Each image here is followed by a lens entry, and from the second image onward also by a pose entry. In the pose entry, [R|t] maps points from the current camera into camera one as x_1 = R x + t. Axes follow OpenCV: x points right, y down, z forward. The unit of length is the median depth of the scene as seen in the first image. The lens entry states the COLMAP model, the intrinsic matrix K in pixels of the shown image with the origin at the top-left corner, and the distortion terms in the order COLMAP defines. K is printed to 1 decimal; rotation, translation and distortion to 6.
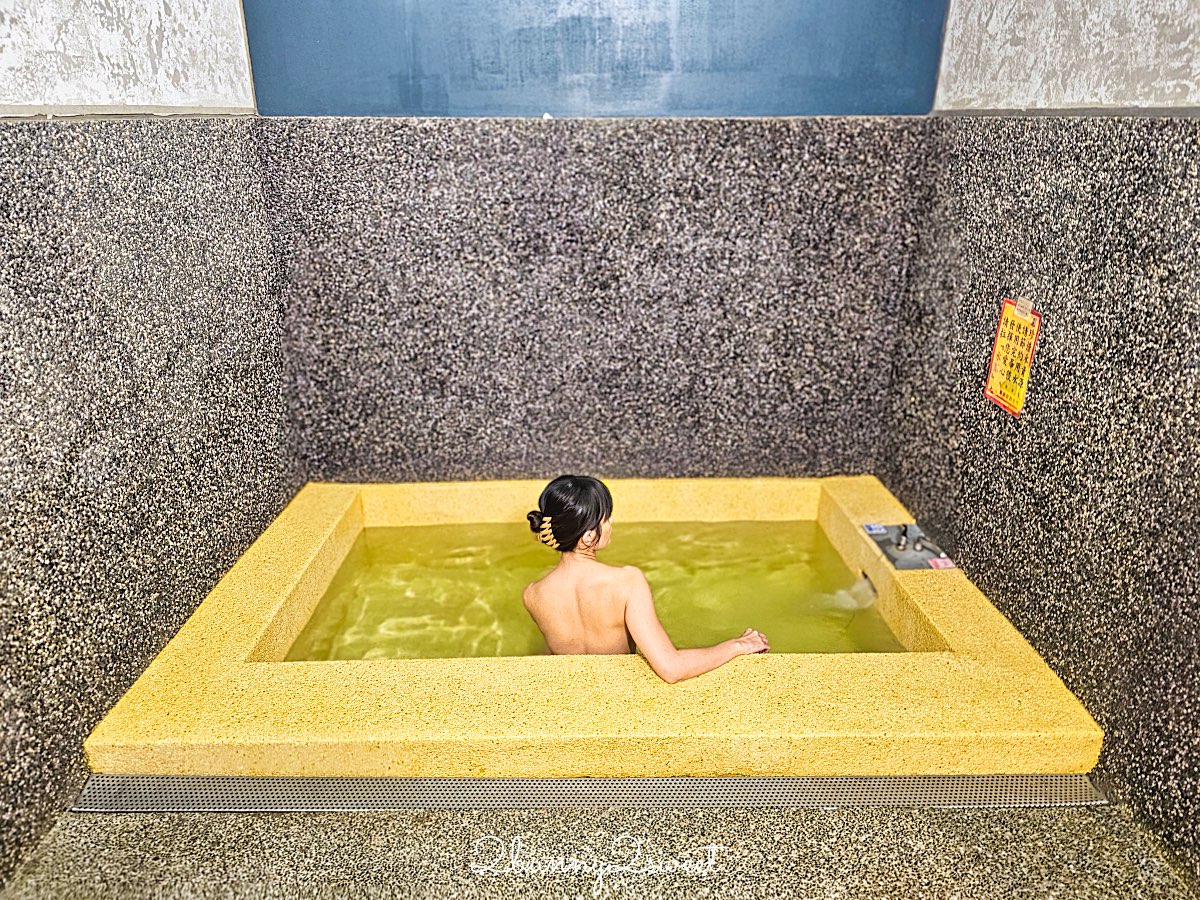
lens RADIAL K [[807.7, 0, 579.2], [0, 807.7, 453.7], [0, 0, 1]] dist [0.000694, -0.018433]
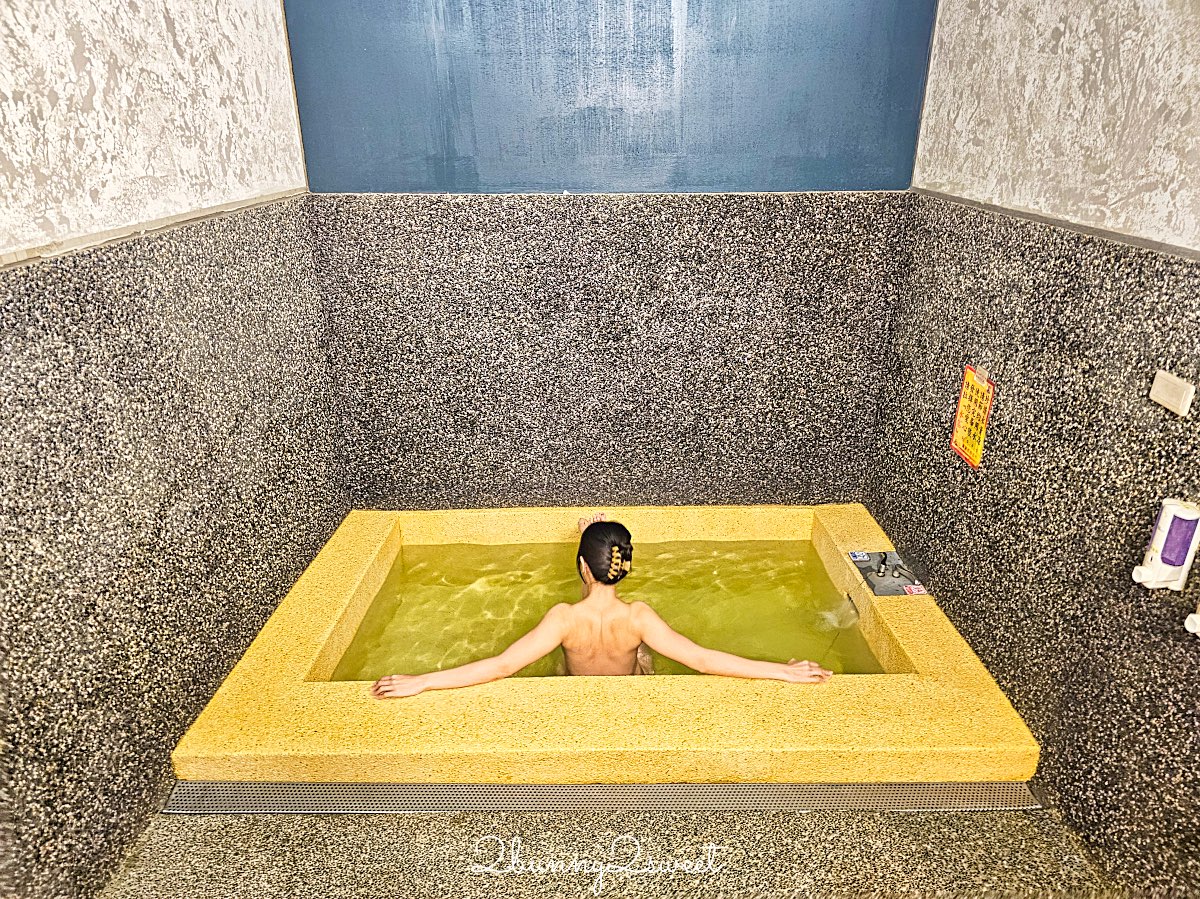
lens RADIAL K [[793.6, 0, 600.0], [0, 793.6, 449.5], [0, 0, 1]] dist [0.007276, -0.033273]
pose [[0.999995, 0.001625, -0.002711, 0.014217], [-0.001582, 0.999873, 0.015854, -0.102361], [0.002737, -0.015850, 0.999871, -0.143854]]
